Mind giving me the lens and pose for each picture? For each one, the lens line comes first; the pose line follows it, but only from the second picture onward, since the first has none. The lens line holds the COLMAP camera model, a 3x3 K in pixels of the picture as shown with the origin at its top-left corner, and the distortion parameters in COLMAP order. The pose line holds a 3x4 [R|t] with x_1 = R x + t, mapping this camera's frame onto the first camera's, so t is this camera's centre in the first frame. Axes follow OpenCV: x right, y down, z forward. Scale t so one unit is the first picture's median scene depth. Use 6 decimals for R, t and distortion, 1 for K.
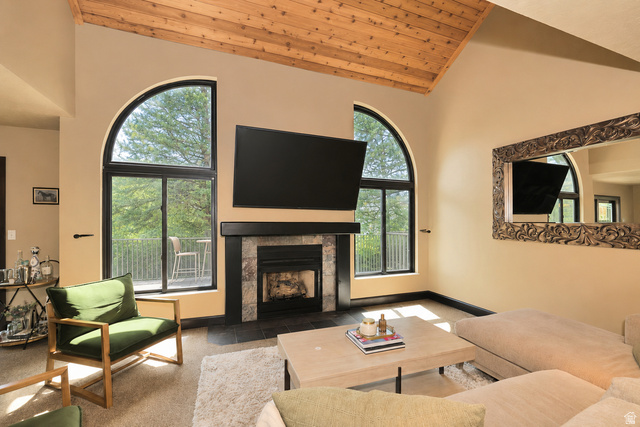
lens RADIAL K [[270.7, 0, 322.6], [0, 270.7, 211.4], [0, 0, 1]] dist [0.001540, 0.000420]
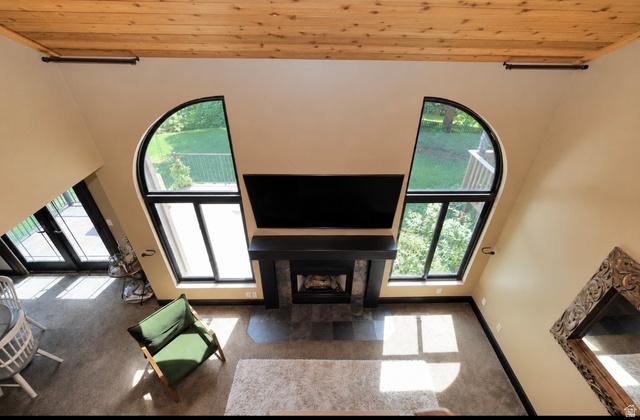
lens RADIAL K [[272.5, 0, 332.1], [0, 272.5, 197.0], [0, 0, 1]] dist [-0.002392, -0.000203]
pose [[0.943183, 0.199329, -0.265846, 0.147471], [-0.023426, 0.837980, 0.545198, -0.650867], [0.331447, -0.507993, 0.795038, 0.332900]]
